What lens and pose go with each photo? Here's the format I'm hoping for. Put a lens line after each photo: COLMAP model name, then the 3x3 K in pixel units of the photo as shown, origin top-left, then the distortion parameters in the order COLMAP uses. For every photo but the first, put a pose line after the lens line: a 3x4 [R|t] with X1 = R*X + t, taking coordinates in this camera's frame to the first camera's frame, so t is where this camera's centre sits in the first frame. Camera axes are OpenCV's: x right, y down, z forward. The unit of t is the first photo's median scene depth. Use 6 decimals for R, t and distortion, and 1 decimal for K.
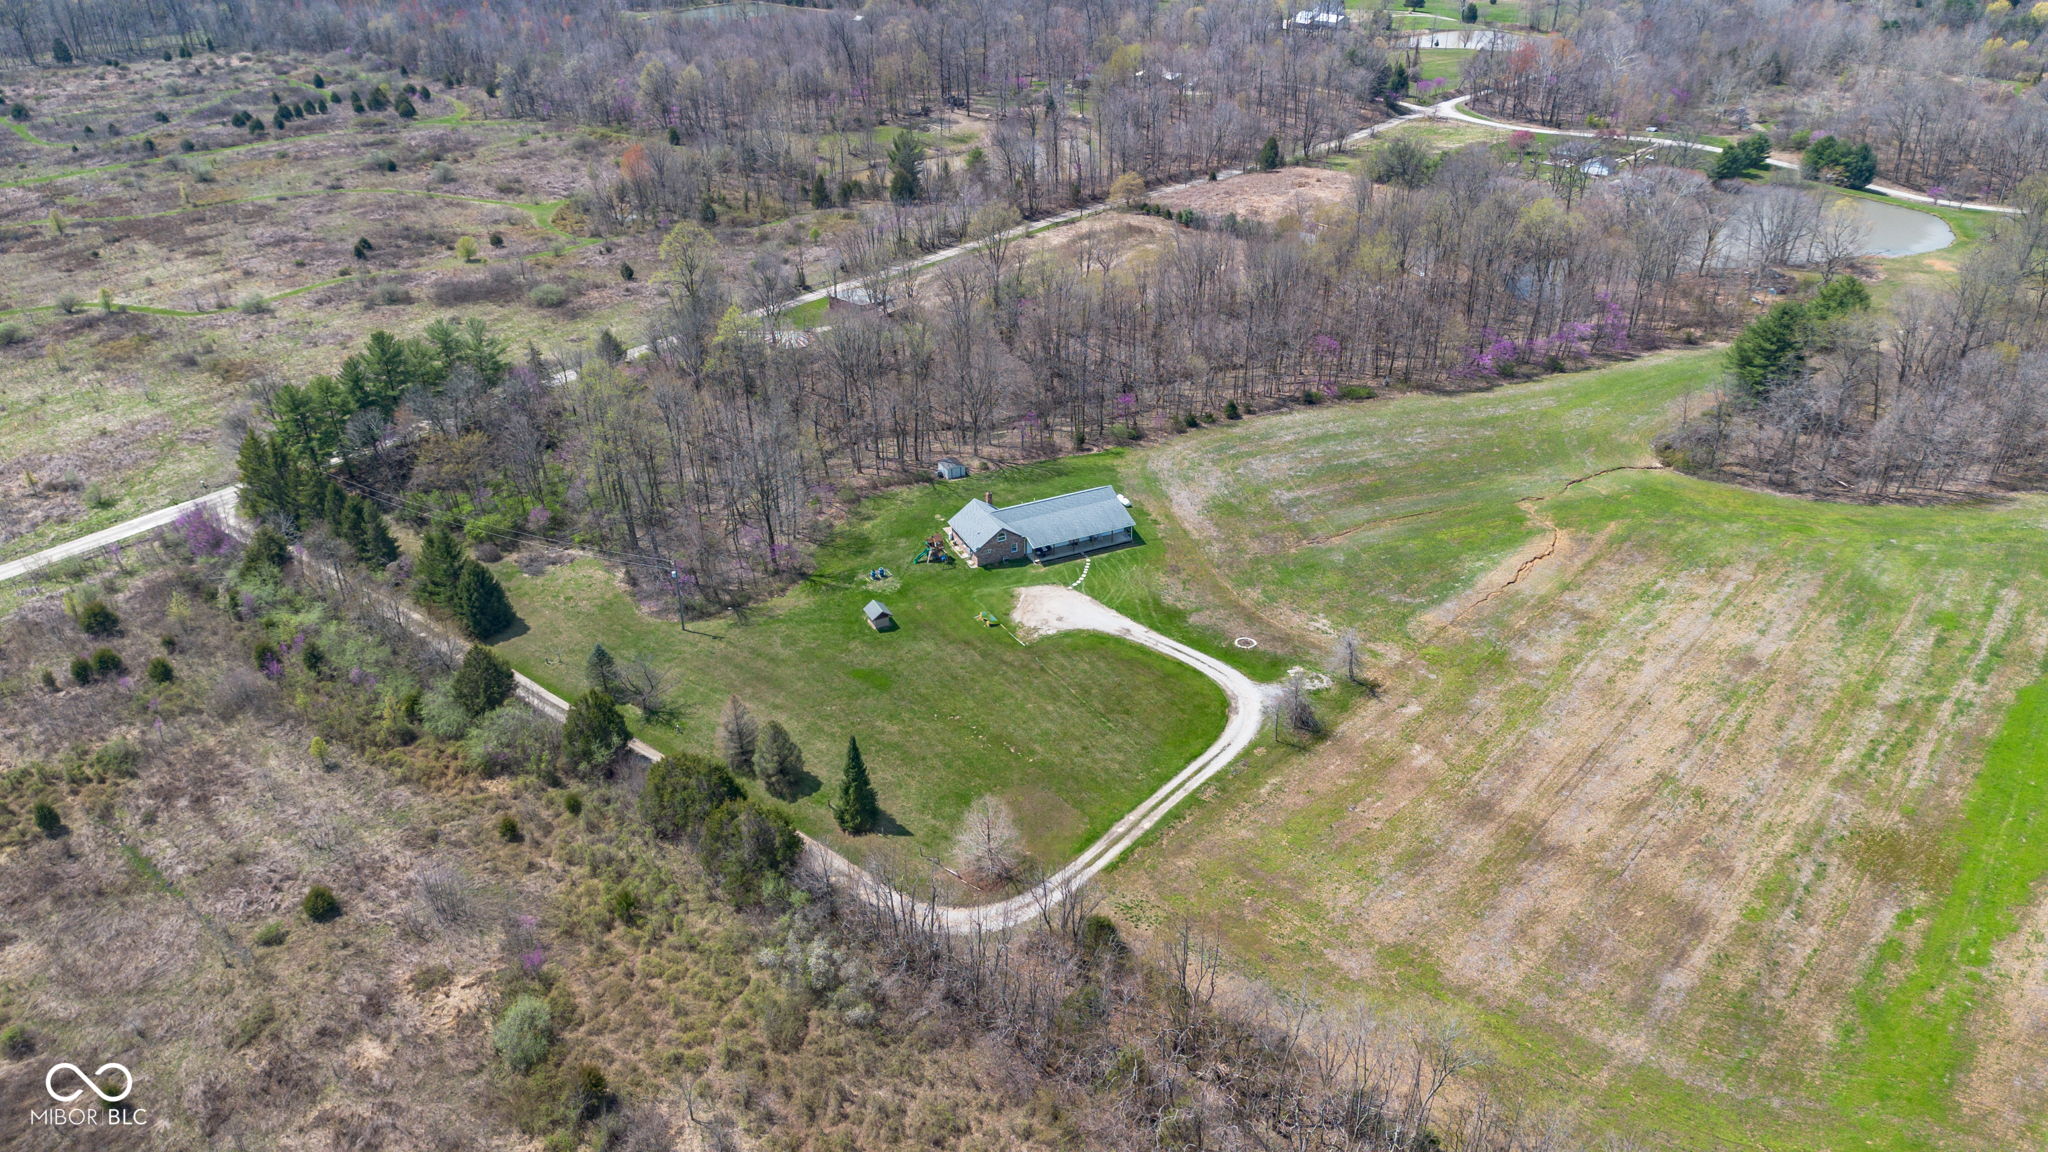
lens RADIAL K [[1438.3, 0, 1019.1], [0, 1438.3, 578.3], [0, 0, 1]] dist [0.069108, -0.067300]
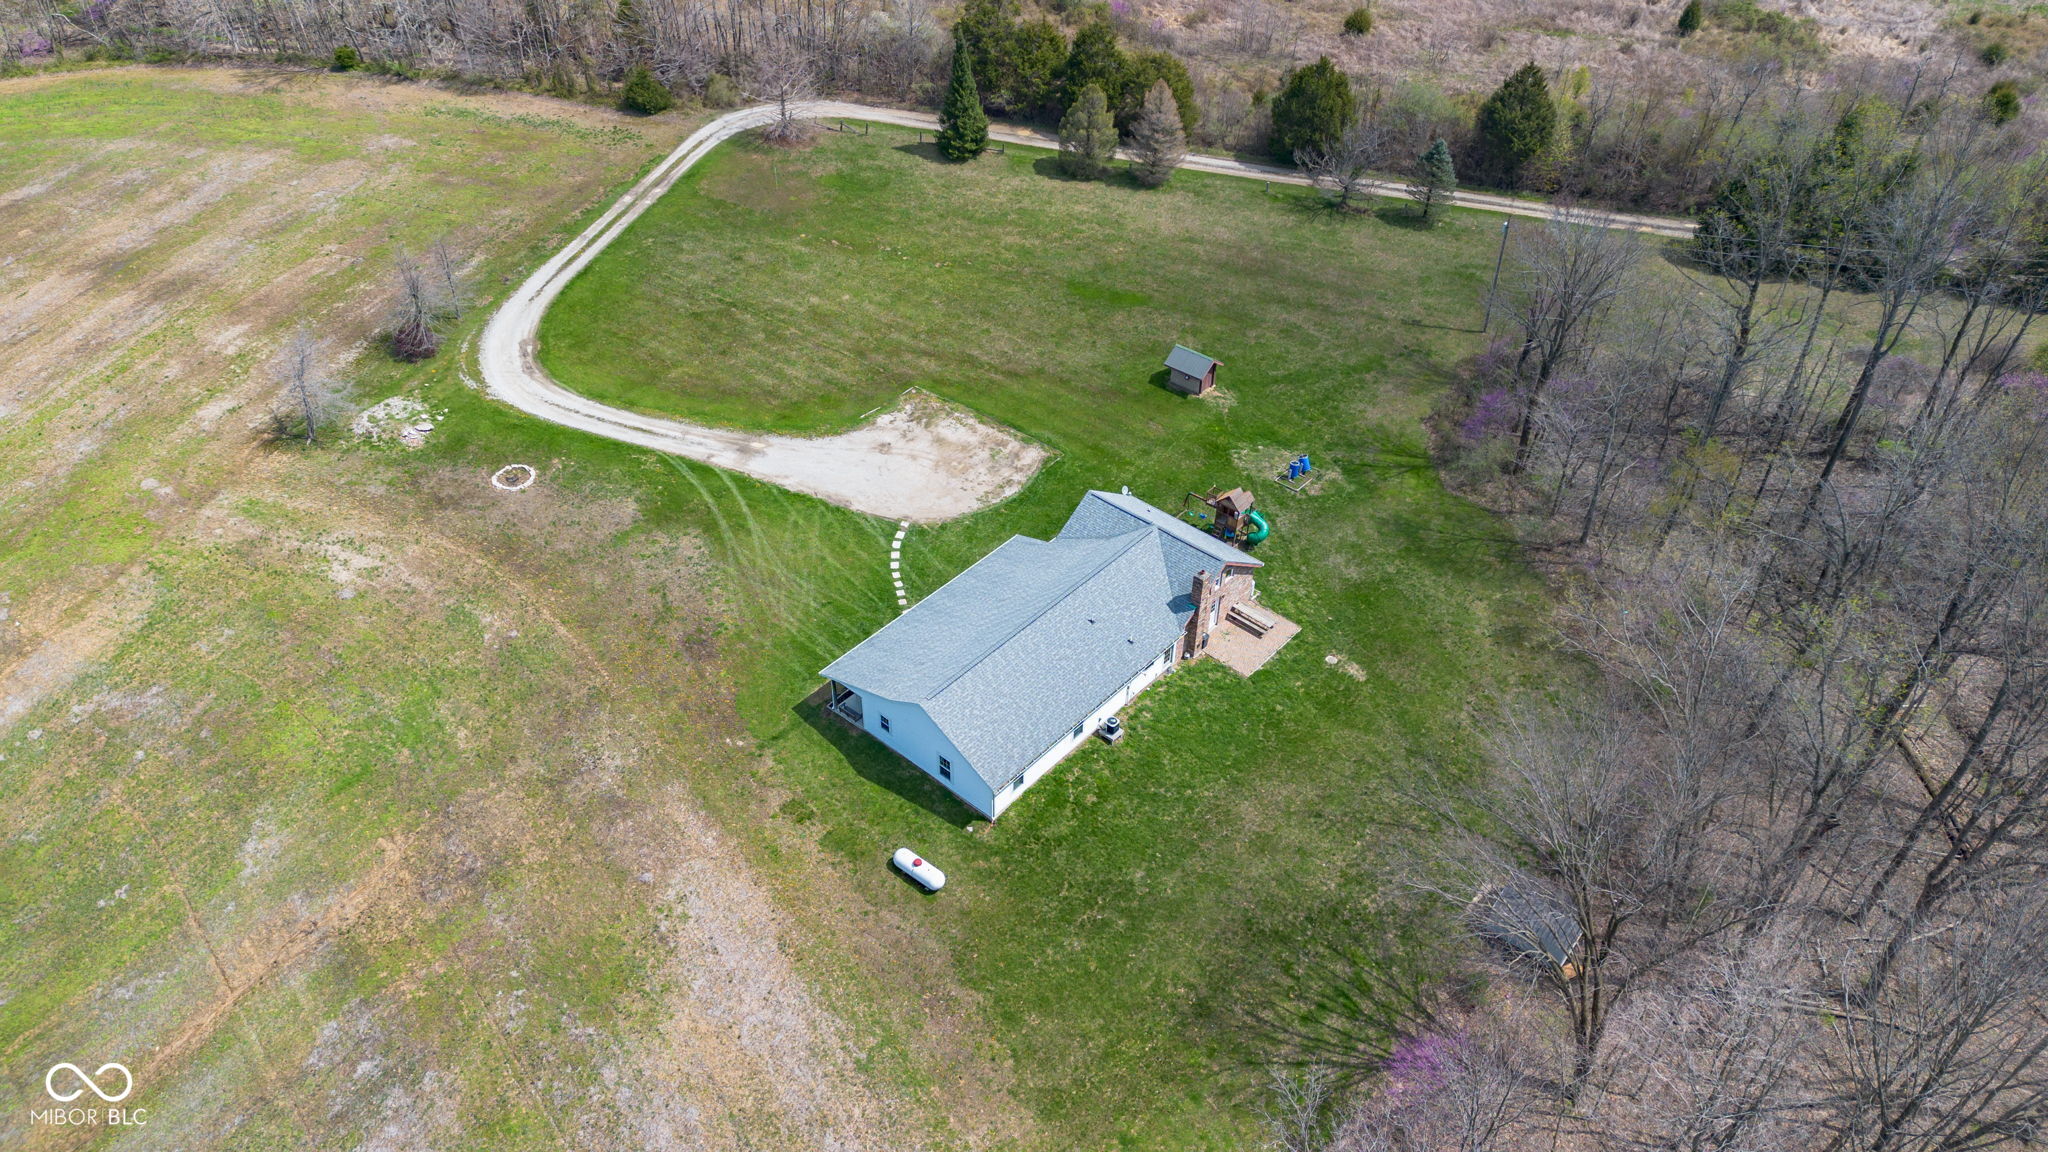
lens RADIAL K [[1438.3, 0, 1011.0], [0, 1438.3, 574.4], [0, 0, 1]] dist [0.069108, -0.067300]
pose [[-0.916092, 0.260326, -0.304968, 0.142770], [-0.197306, 0.369453, 0.908061, -0.395368], [0.349063, 0.892040, -0.287089, 1.097467]]
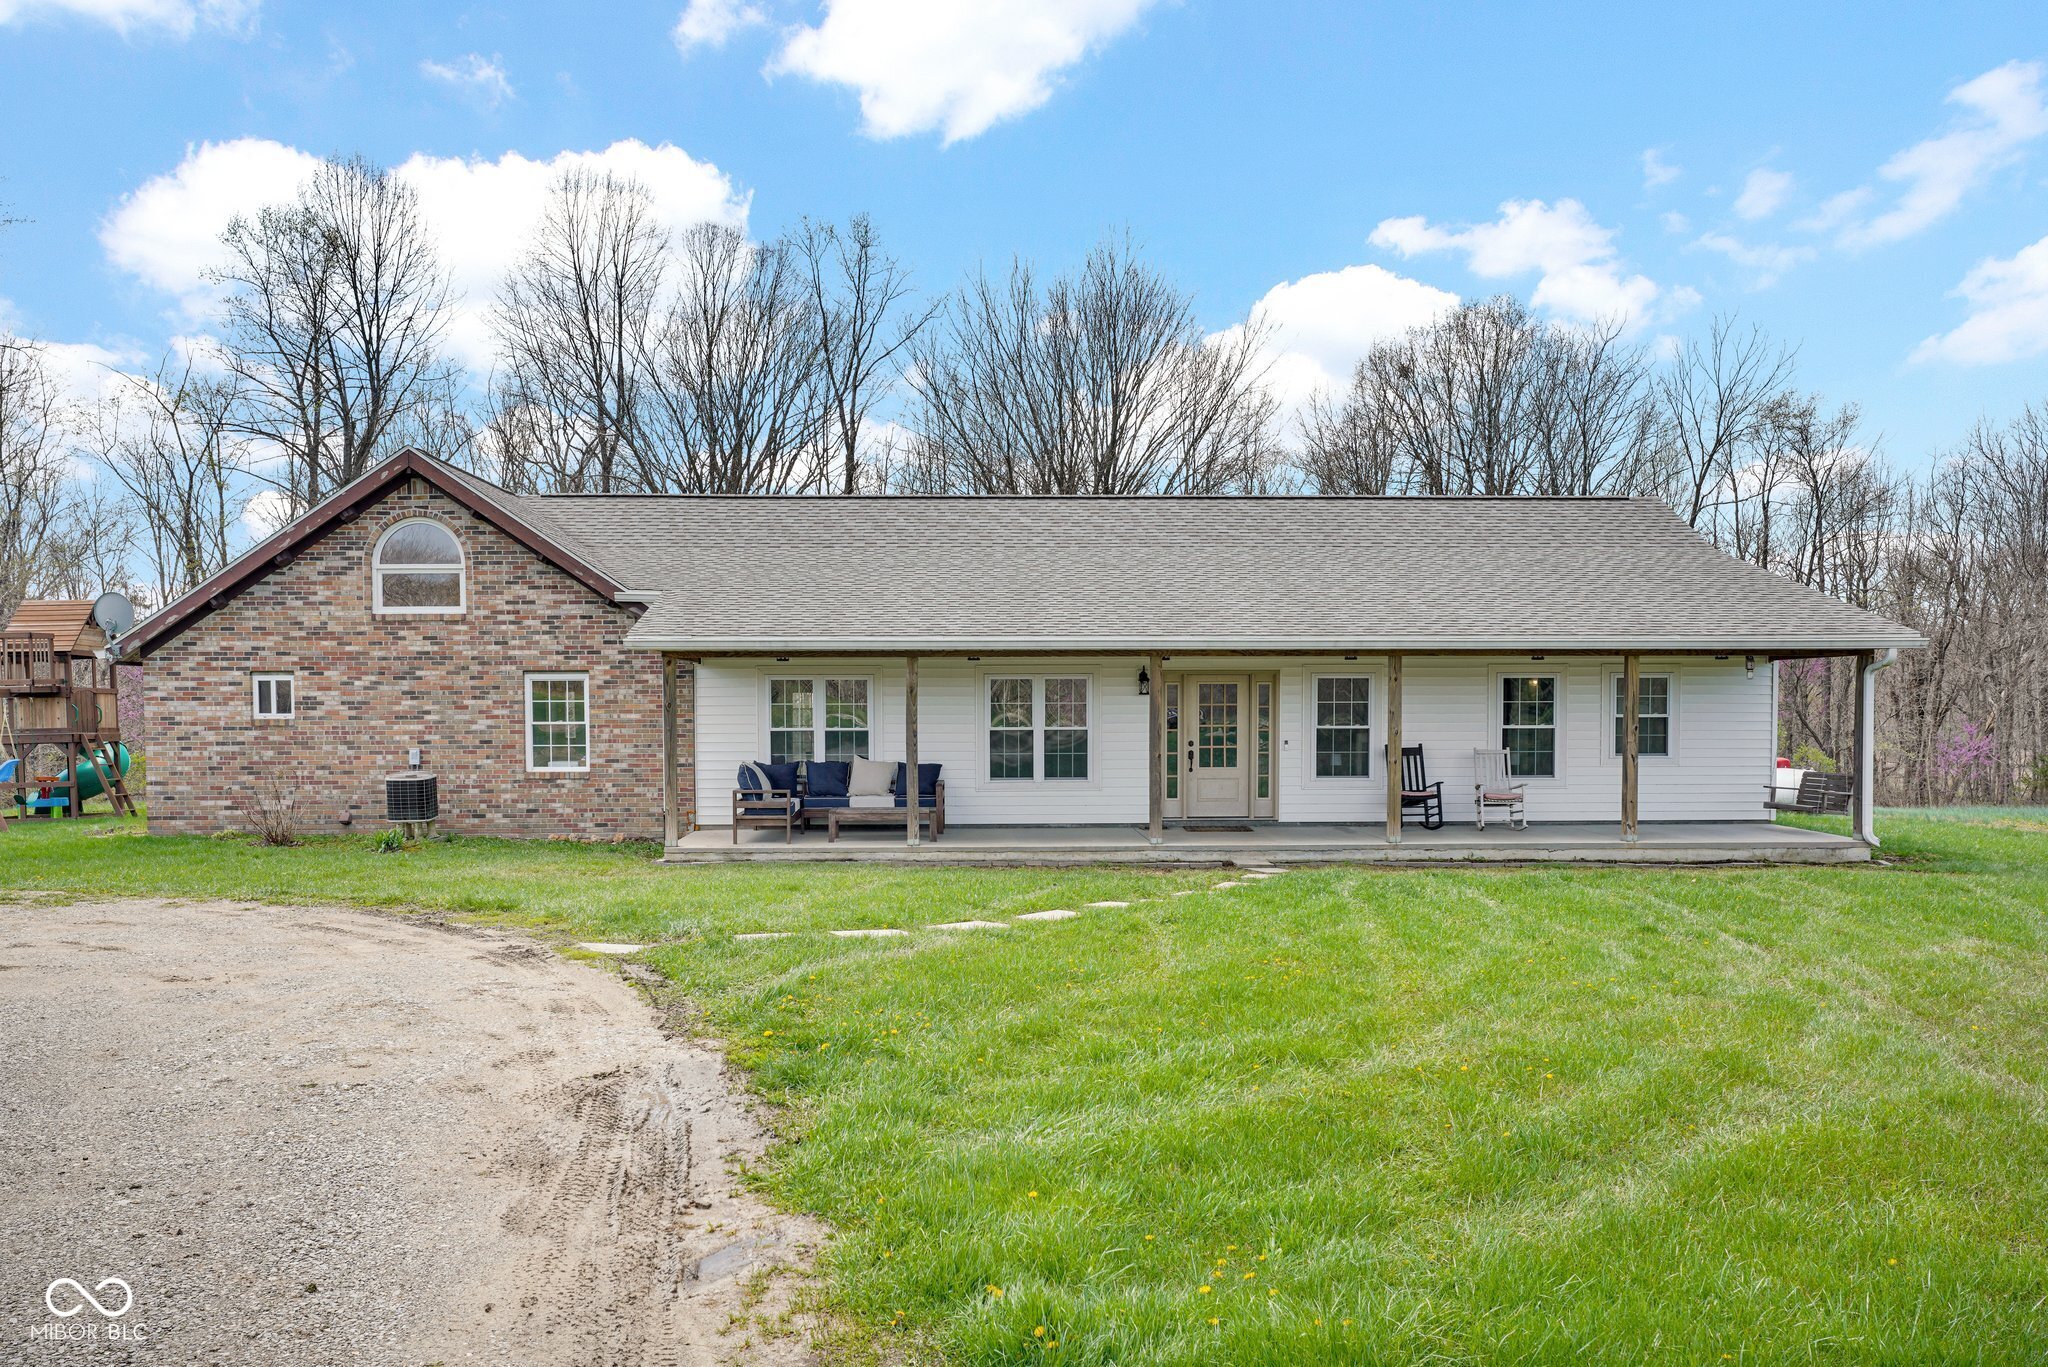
lens RADIAL K [[1562.6, 0, 991.3], [0, 1562.6, 759.9], [0, 0, 1]] dist [0.003454, -0.013465]
pose [[0.917346, 0.023694, -0.397385, 0.066967], [-0.204848, 0.884020, -0.420173, 0.020546], [0.341341, 0.466847, 0.815806, 0.903160]]
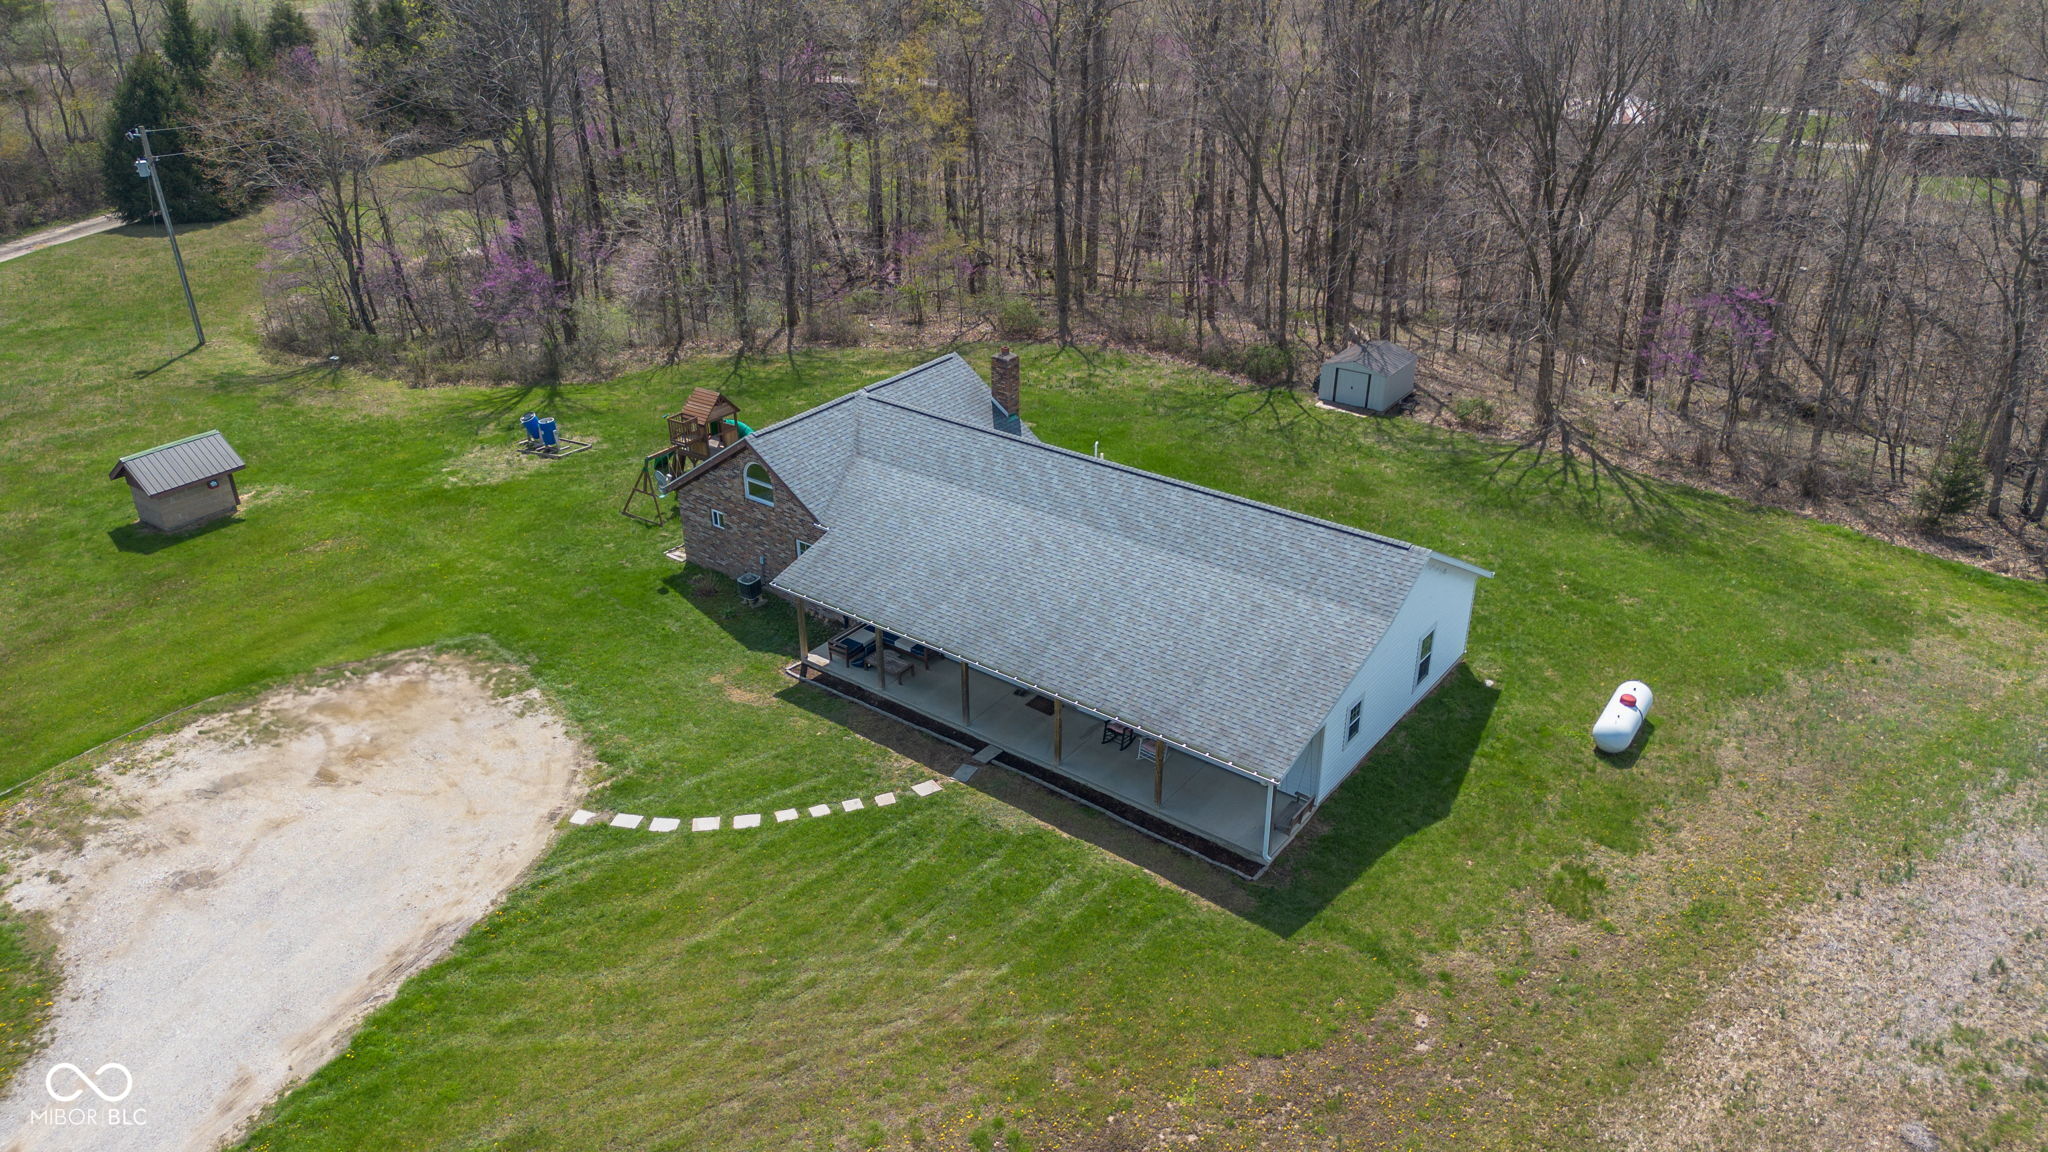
lens RADIAL K [[1438.3, 0, 1025.1], [0, 1438.3, 577.1], [0, 0, 1]] dist [0.069108, -0.067300]
pose [[0.474855, 0.415191, -0.775970, 0.180210], [-0.443074, 0.874610, 0.196831, -0.075591], [0.760393, 0.250346, 0.599273, 0.875477]]
